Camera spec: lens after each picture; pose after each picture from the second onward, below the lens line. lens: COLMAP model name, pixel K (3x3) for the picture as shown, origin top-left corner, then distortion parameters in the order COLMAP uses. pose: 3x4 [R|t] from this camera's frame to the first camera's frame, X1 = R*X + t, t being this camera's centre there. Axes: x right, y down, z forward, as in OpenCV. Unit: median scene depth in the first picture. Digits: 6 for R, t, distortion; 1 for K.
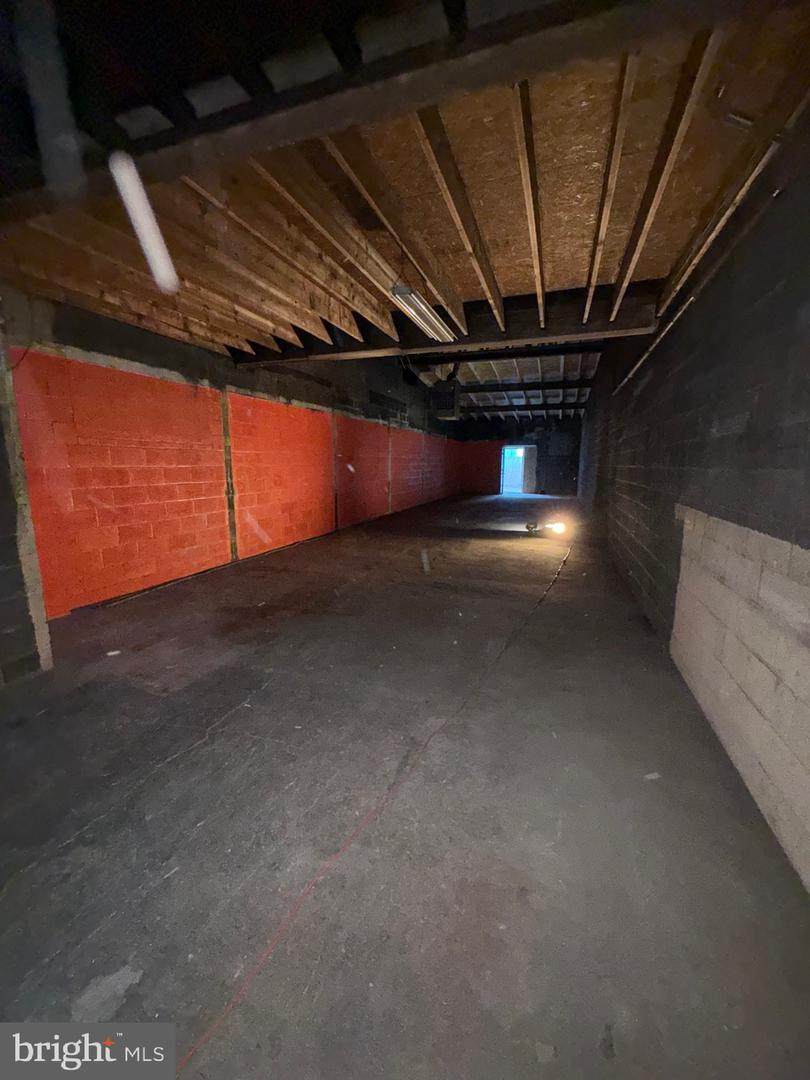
lens RADIAL K [[433.4, 0, 405.0], [0, 433.4, 540.0], [0, 0, 1]] dist [0.015403, 0.000073]
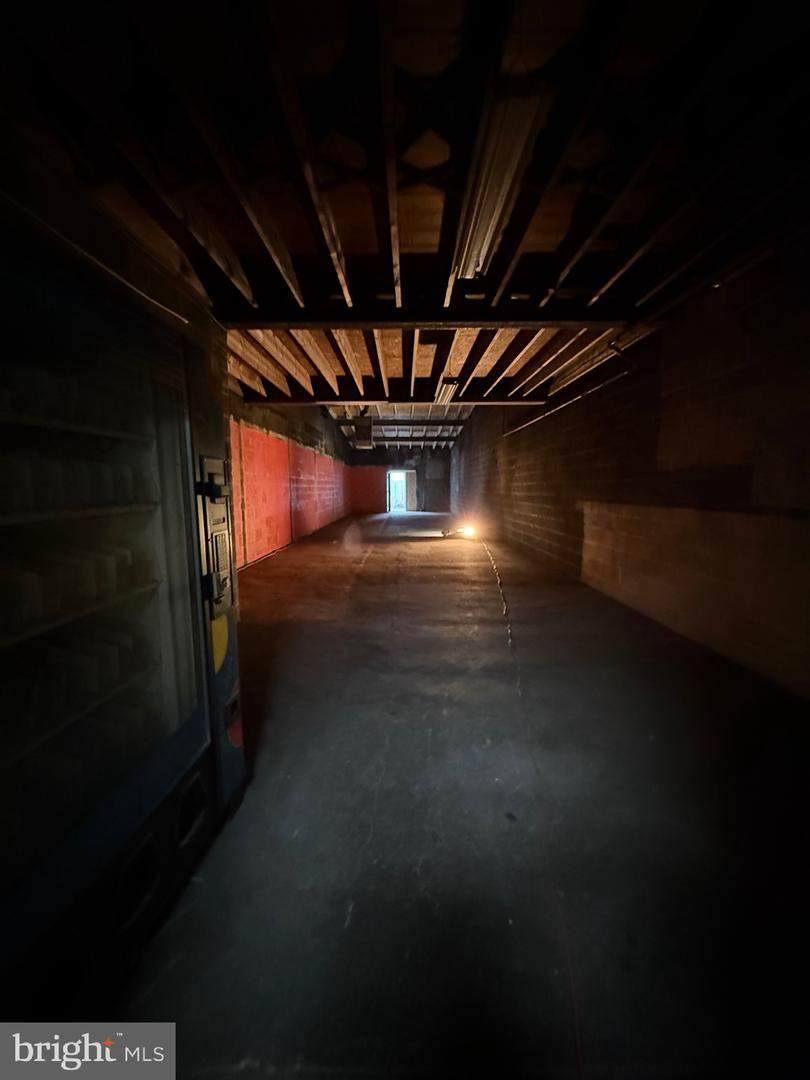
lens RADIAL K [[433.4, 0, 405.0], [0, 433.4, 540.0], [0, 0, 1]] dist [0.015403, 0.000073]
pose [[0.944488, -0.045832, 0.325333, -0.148484], [0.064161, 0.996887, -0.045829, 0.026436], [-0.322220, 0.064159, 0.944488, -0.109349]]
